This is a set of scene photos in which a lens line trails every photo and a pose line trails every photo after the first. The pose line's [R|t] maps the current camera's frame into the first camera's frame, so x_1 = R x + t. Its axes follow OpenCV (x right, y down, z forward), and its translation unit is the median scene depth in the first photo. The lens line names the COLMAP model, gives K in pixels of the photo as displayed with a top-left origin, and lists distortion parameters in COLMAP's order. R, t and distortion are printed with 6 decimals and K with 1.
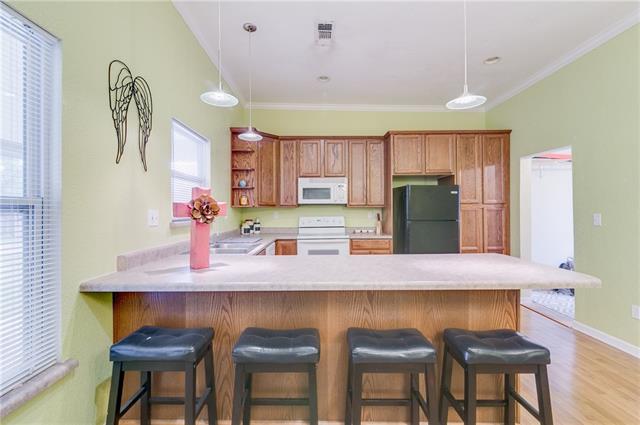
lens RADIAL K [[294.9, 0, 320.2], [0, 294.9, 207.8], [0, 0, 1]] dist [-0.004825, -0.000375]
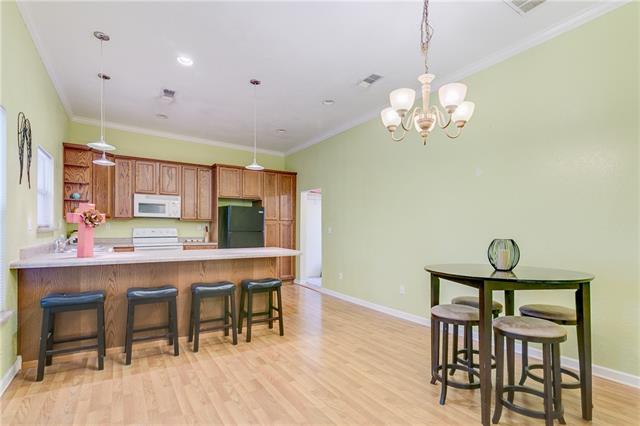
lens RADIAL K [[294.9, 0, 324.9], [0, 294.9, 231.0], [0, 0, 1]] dist [-0.004825, -0.000375]
pose [[0.834189, 0.005792, 0.551449, -0.090494], [-0.019481, 0.999630, 0.018970, 0.007383], [-0.551135, -0.026567, 0.833993, -0.398962]]
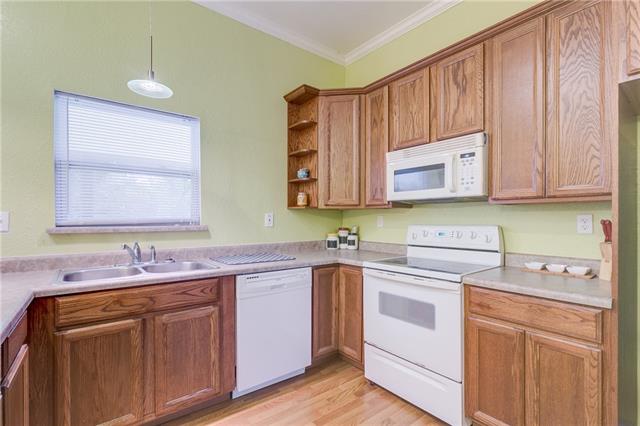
lens RADIAL K [[294.9, 0, 319.9], [0, 294.9, 218.8], [0, 0, 1]] dist [-0.004825, -0.000375]
pose [[0.601042, 0.003360, -0.799210, 0.296863], [0.007934, 0.999917, 0.010170, 0.013063], [0.799178, -0.012454, 0.600965, 0.605885]]
